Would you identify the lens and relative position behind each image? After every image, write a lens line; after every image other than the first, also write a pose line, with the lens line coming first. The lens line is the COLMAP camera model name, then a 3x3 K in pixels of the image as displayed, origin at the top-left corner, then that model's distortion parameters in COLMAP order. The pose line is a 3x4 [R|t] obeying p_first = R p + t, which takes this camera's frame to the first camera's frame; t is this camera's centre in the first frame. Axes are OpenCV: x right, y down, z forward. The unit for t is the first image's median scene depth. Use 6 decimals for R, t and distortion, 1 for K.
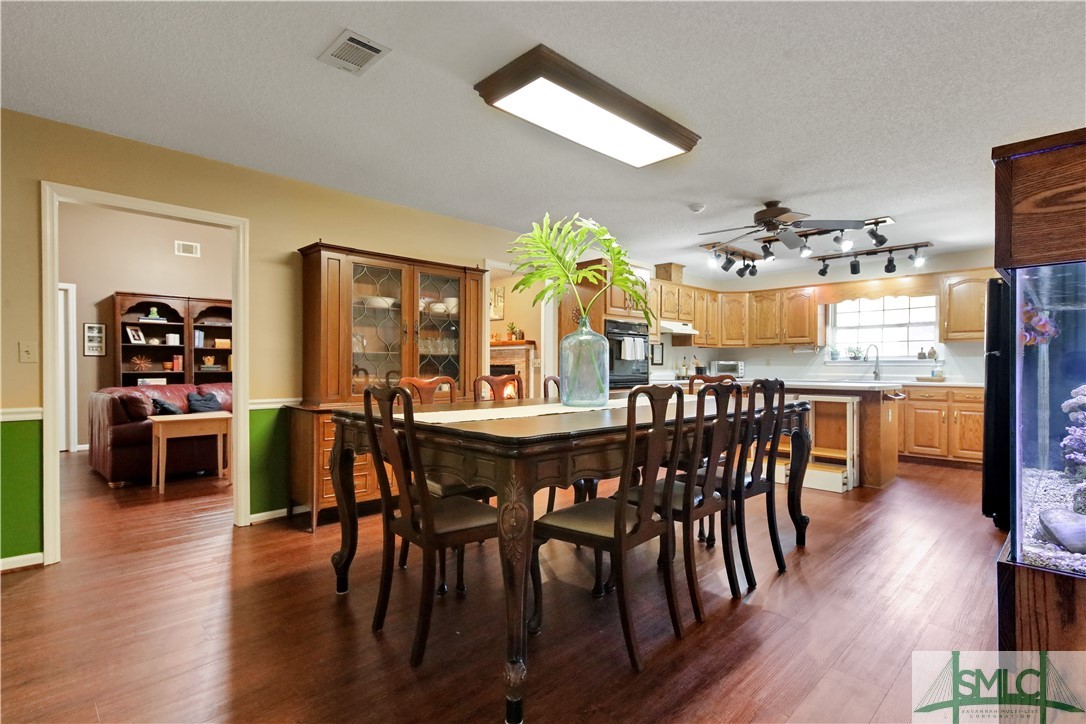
lens RADIAL K [[525.7, 0, 550.6], [0, 525.7, 365.6], [0, 0, 1]] dist [0.018463, -0.001946]
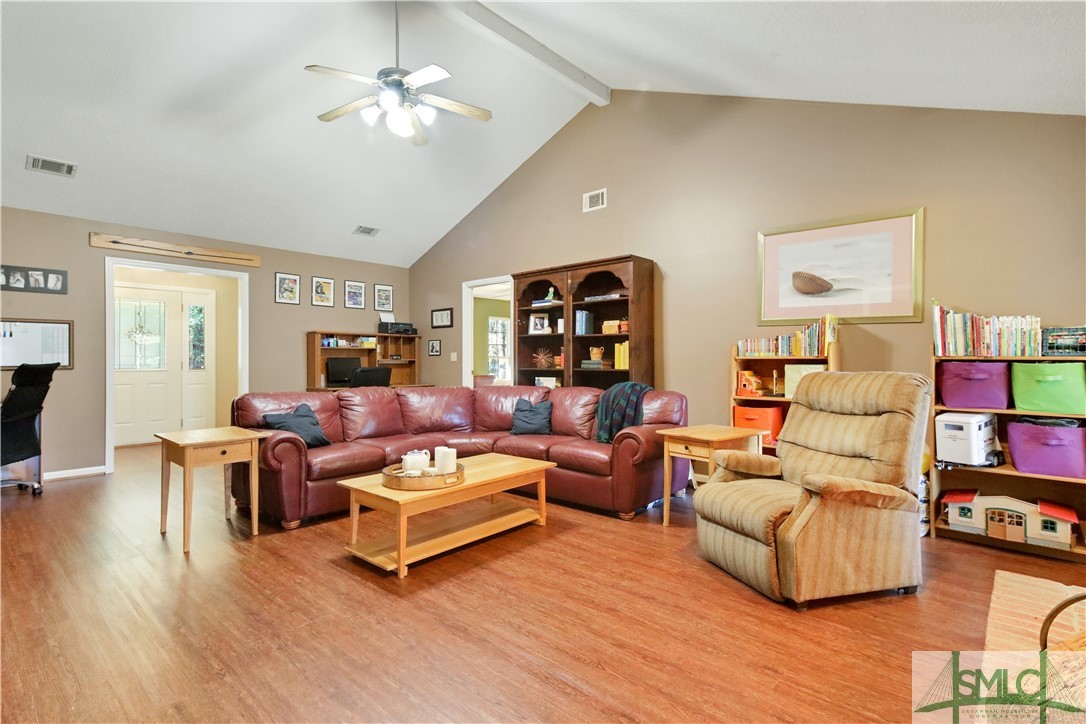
lens RADIAL K [[525.7, 0, 543.3], [0, 525.7, 358.9], [0, 0, 1]] dist [0.018463, -0.001946]
pose [[0.035333, -0.004862, -0.999364, 0.032169], [-0.001978, 0.999986, -0.004935, 0.001052], [0.999374, 0.002152, 0.035323, 0.929918]]
